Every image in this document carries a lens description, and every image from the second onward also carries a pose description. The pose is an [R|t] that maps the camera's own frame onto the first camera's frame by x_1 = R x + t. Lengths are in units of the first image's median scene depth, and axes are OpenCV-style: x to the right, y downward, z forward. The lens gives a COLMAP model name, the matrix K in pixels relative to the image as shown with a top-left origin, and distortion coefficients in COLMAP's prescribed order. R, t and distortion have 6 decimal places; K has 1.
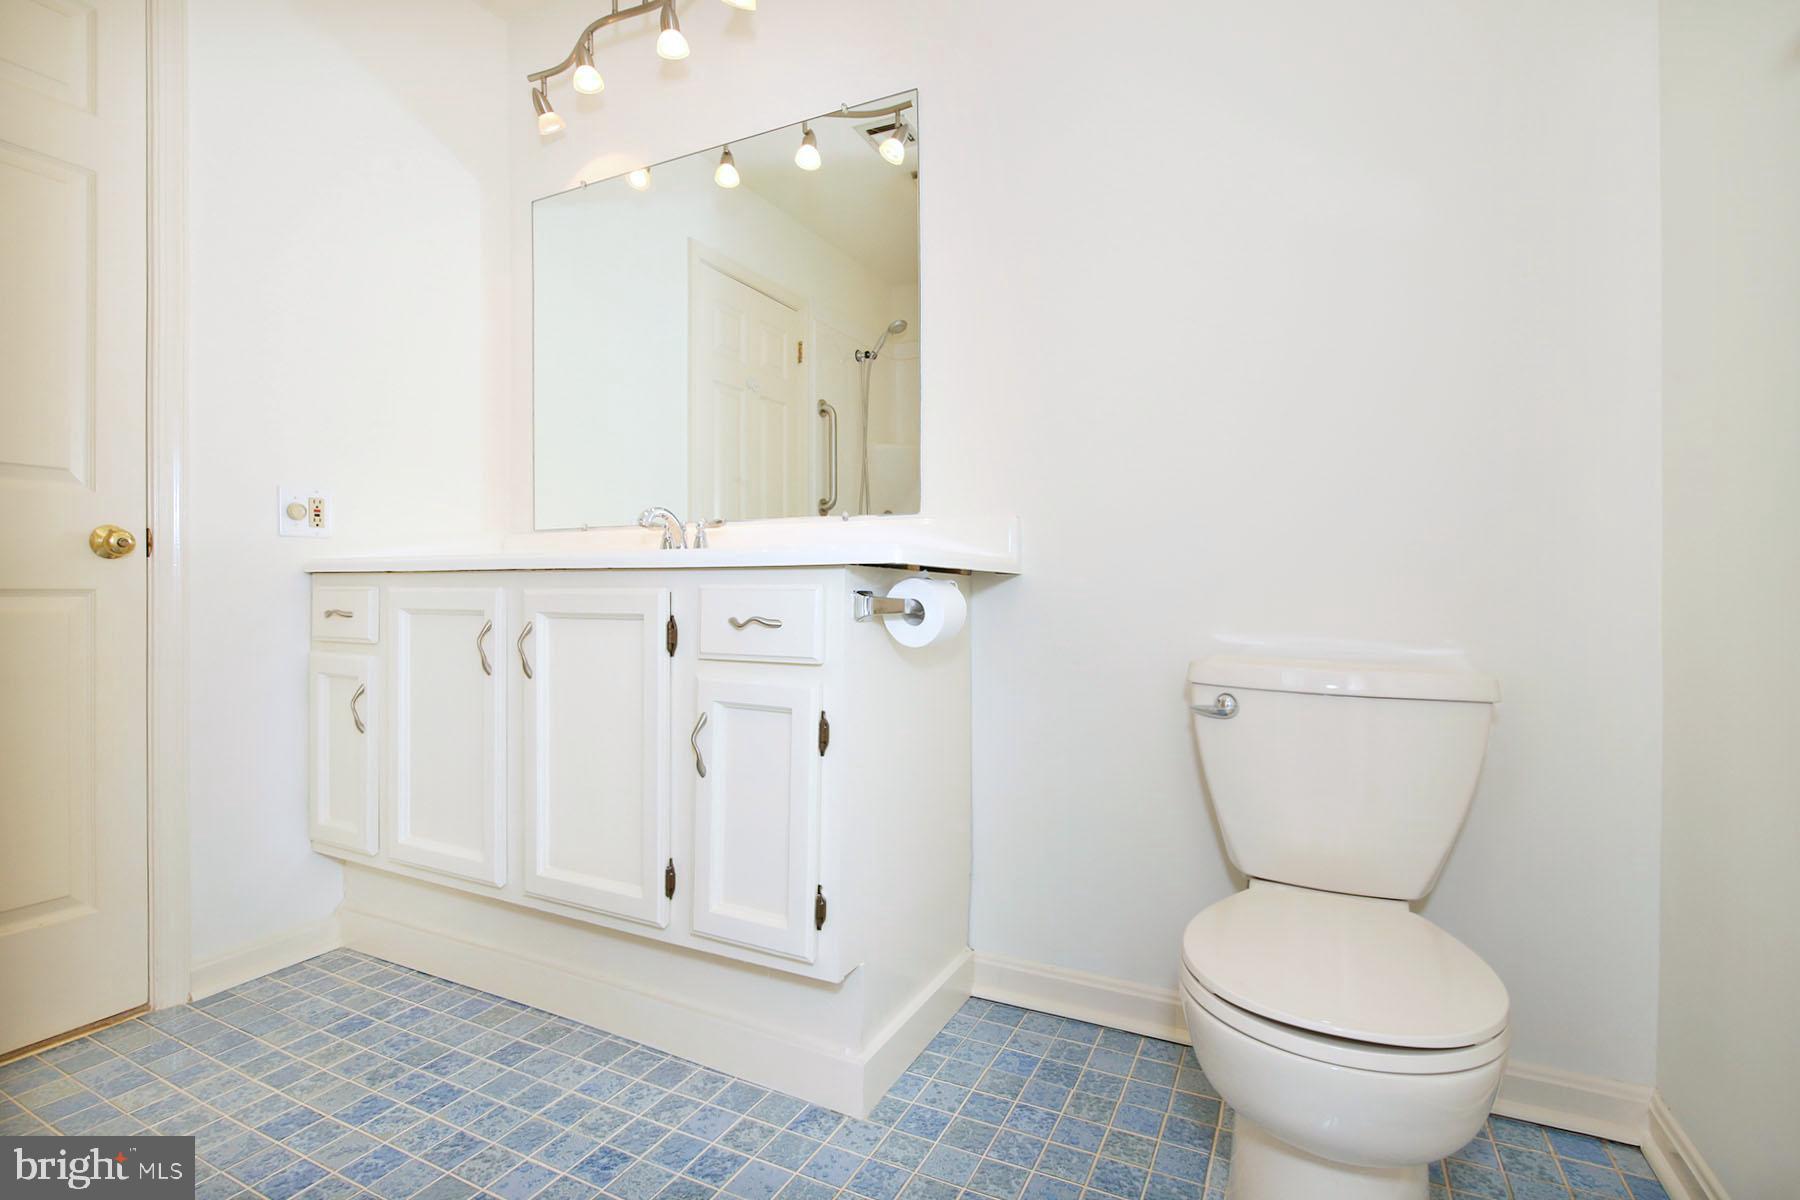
lens RADIAL K [[848.5, 0, 892.8], [0, 848.5, 598.4], [0, 0, 1]] dist [-0.014767, 0.001154]
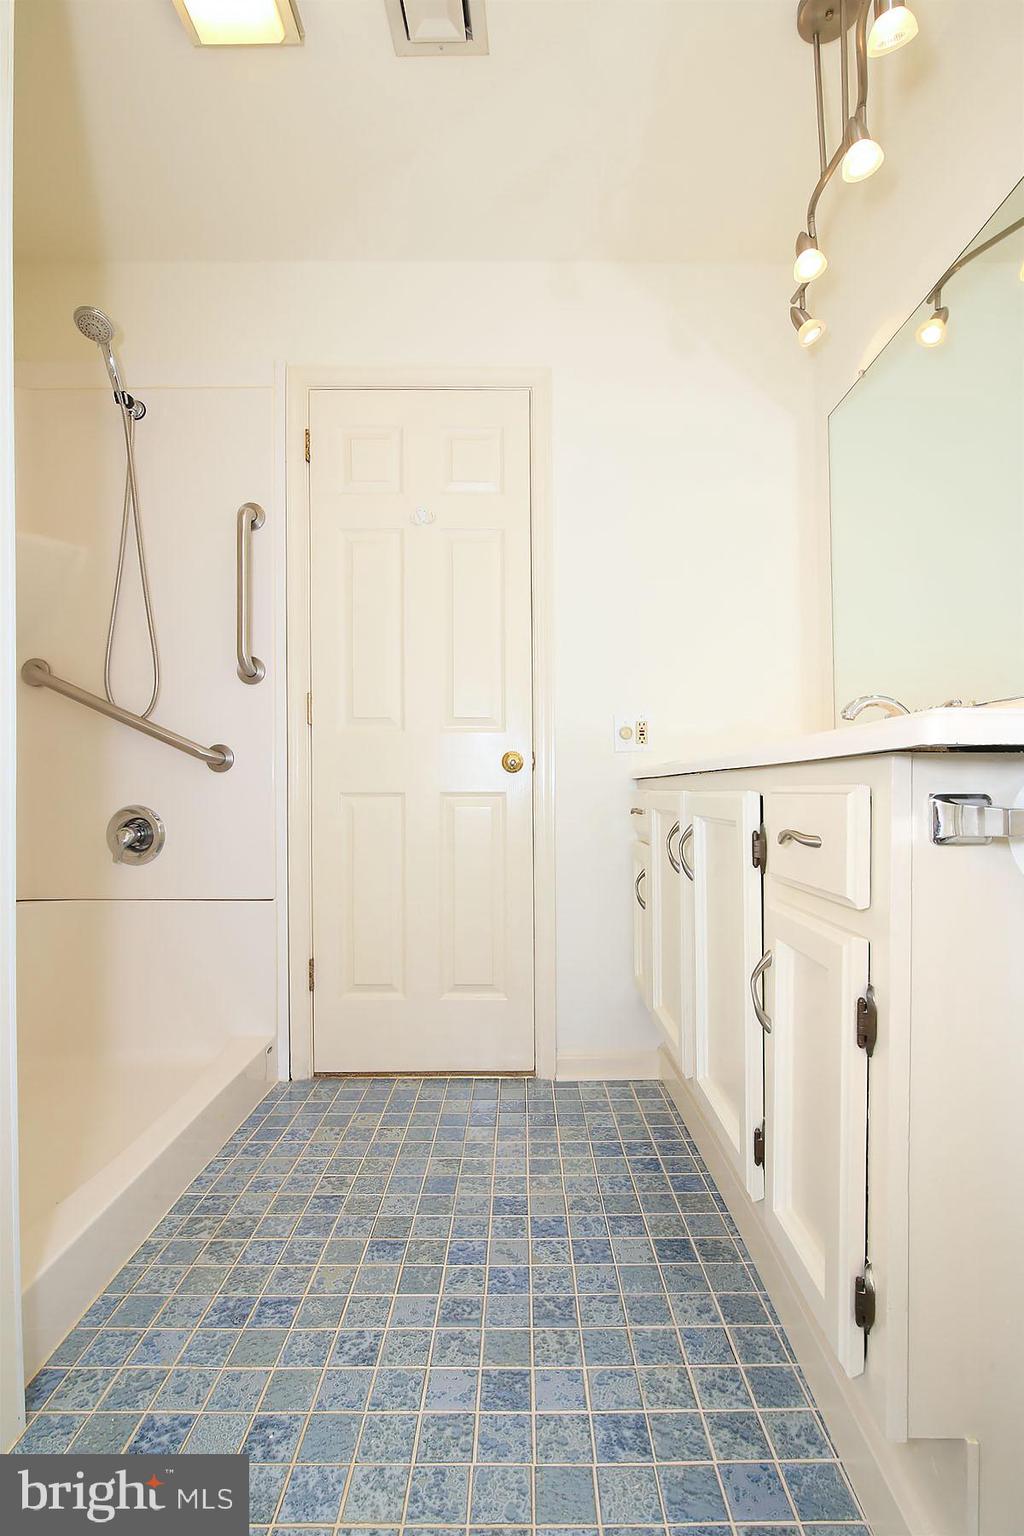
lens RADIAL K [[690.5, 0, 495.8], [0, 690.5, 772.8], [0, 0, 1]] dist [-0.002298, -0.005300]
pose [[0.454278, -0.026691, -0.890460, 0.202109], [-0.005163, 0.999455, -0.032592, -0.005553], [0.890845, 0.019404, 0.453892, 0.414755]]
